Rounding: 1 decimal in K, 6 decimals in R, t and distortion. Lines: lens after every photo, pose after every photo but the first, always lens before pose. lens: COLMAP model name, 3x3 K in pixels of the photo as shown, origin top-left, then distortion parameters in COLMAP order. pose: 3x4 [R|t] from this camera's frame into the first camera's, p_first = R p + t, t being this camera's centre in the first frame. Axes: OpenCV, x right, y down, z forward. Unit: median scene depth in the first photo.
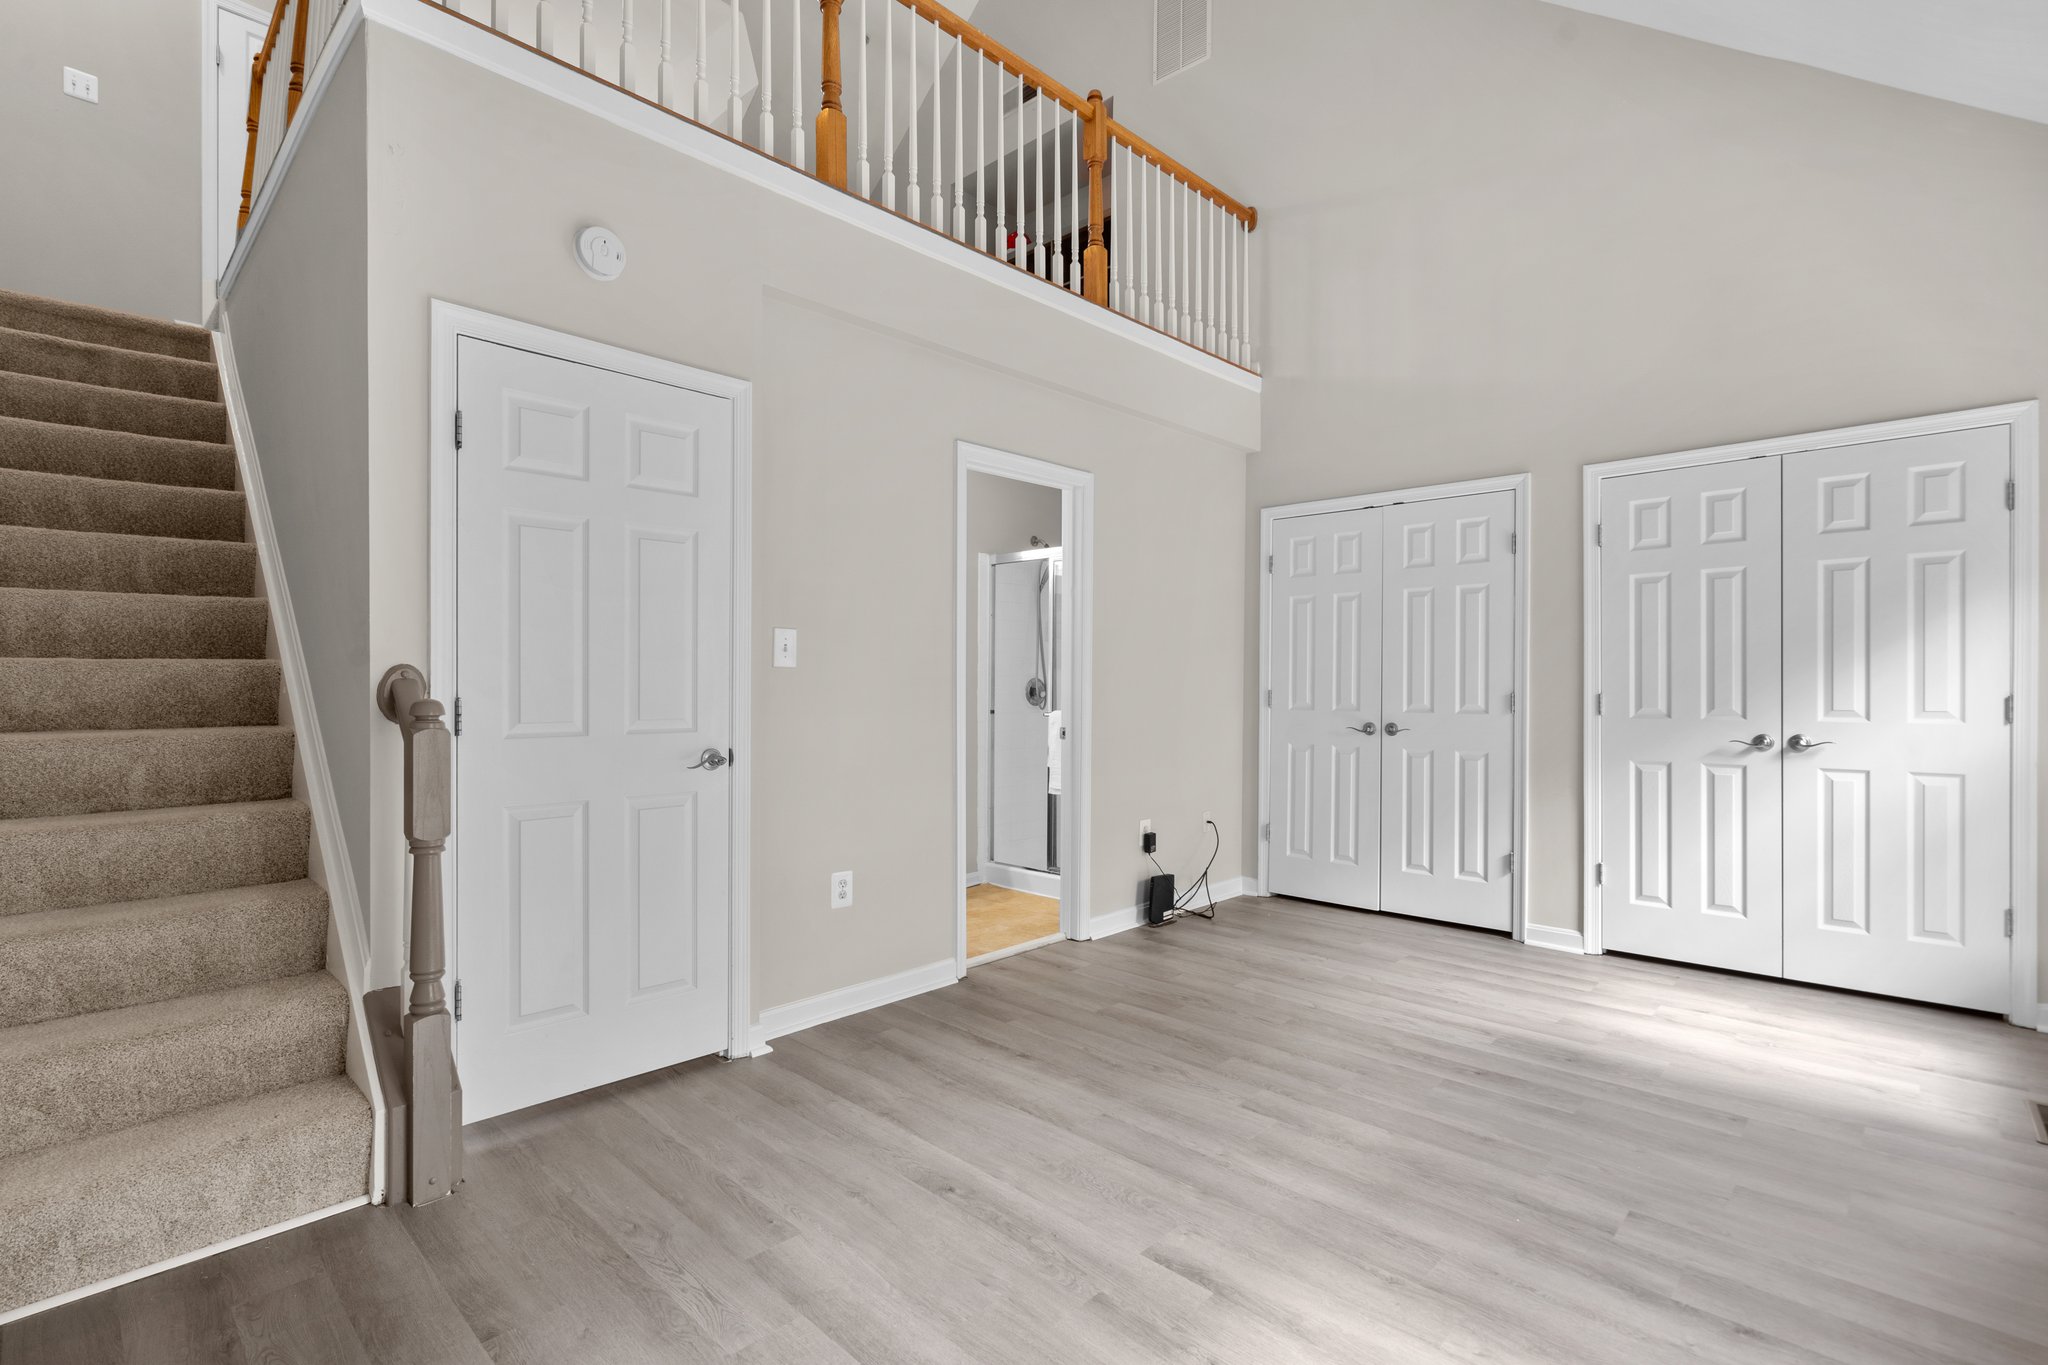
lens RADIAL K [[948.6, 0, 1012.4], [0, 948.6, 695.1], [0, 0, 1]] dist [-0.009690, 0.002456]
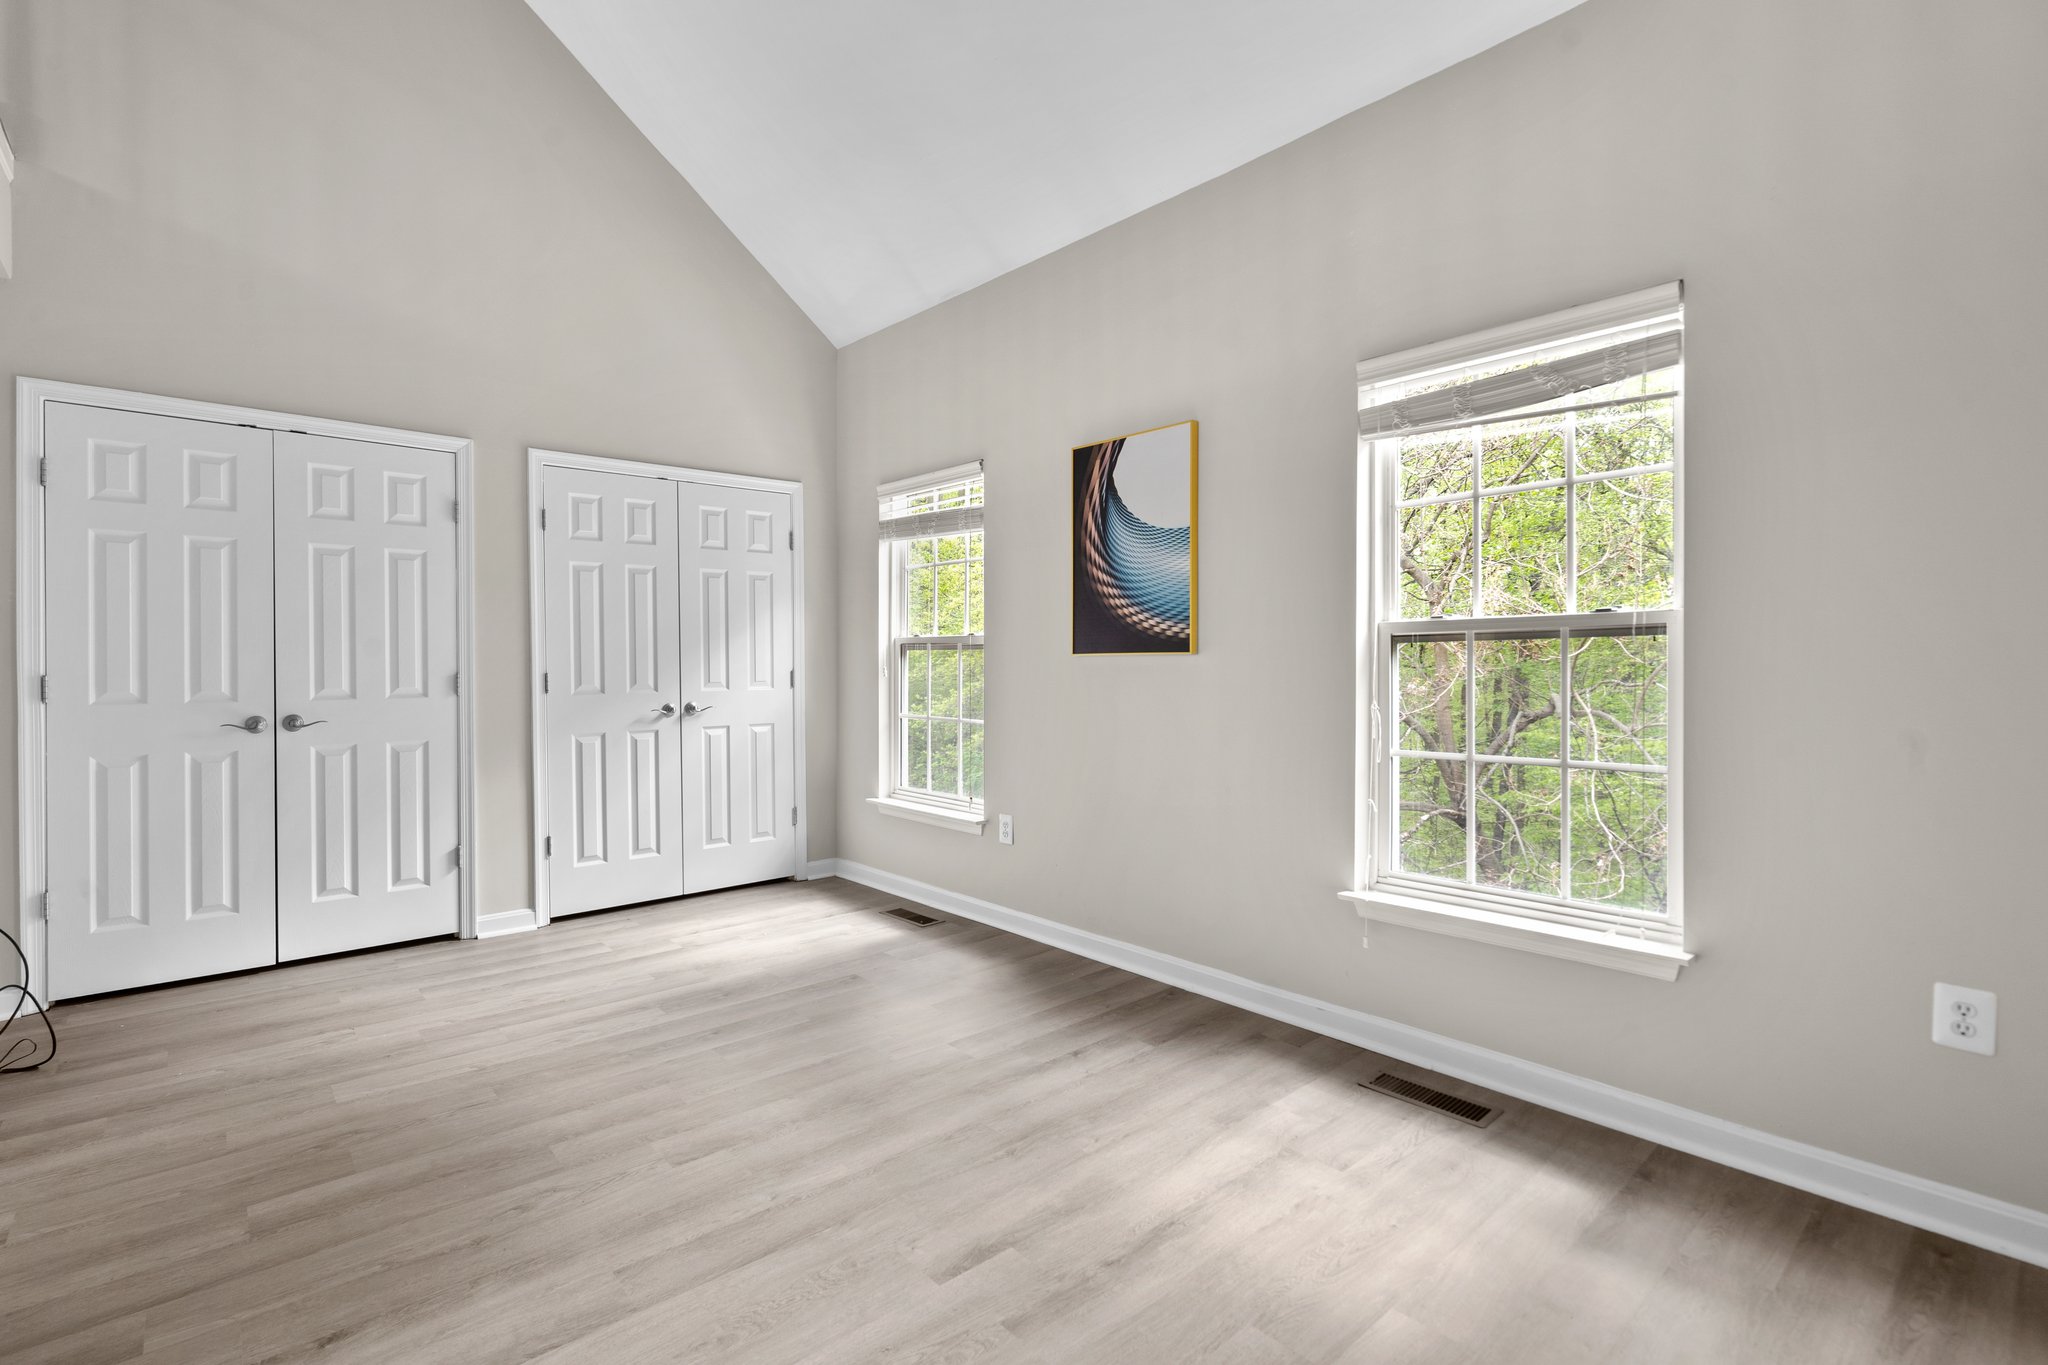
lens RADIAL K [[948.6, 0, 1007.1], [0, 948.6, 670.9], [0, 0, 1]] dist [-0.009690, 0.002456]
pose [[0.074642, -0.009408, 0.997166, -0.429789], [0.015876, 0.999840, 0.008245, -0.004343], [-0.997084, 0.015215, 0.074779, 0.483584]]
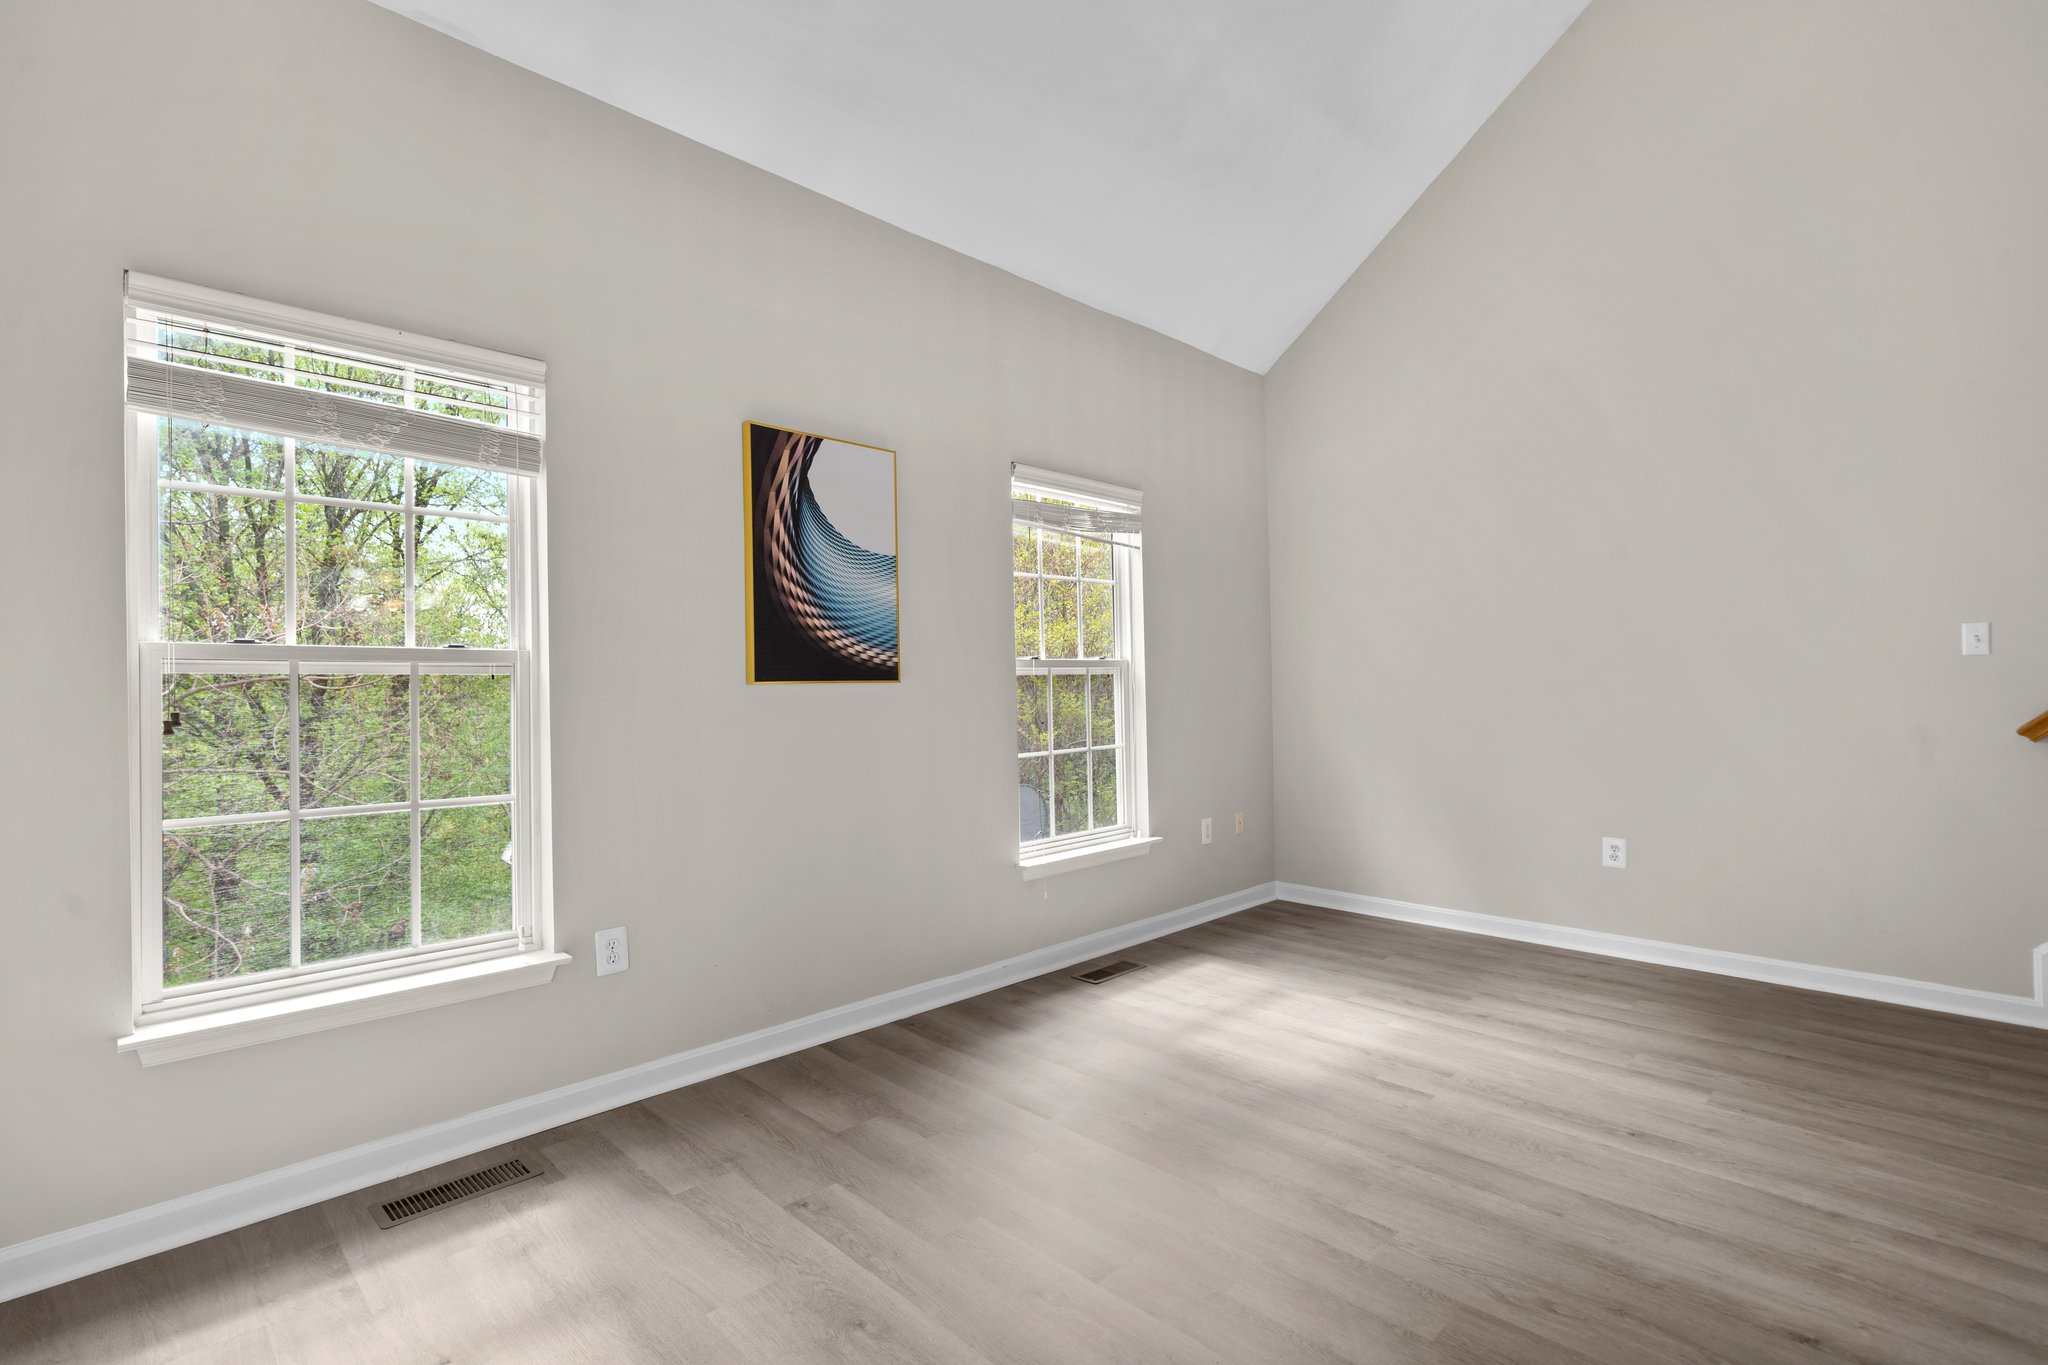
lens RADIAL K [[948.6, 0, 1037.2], [0, 948.6, 683.1], [0, 0, 1]] dist [-0.009690, 0.002456]
pose [[-0.999922, 0.012210, 0.002606, 0.397361], [0.012237, 0.999869, 0.010636, -0.018370], [-0.002476, 0.010667, -0.999940, 1.337924]]
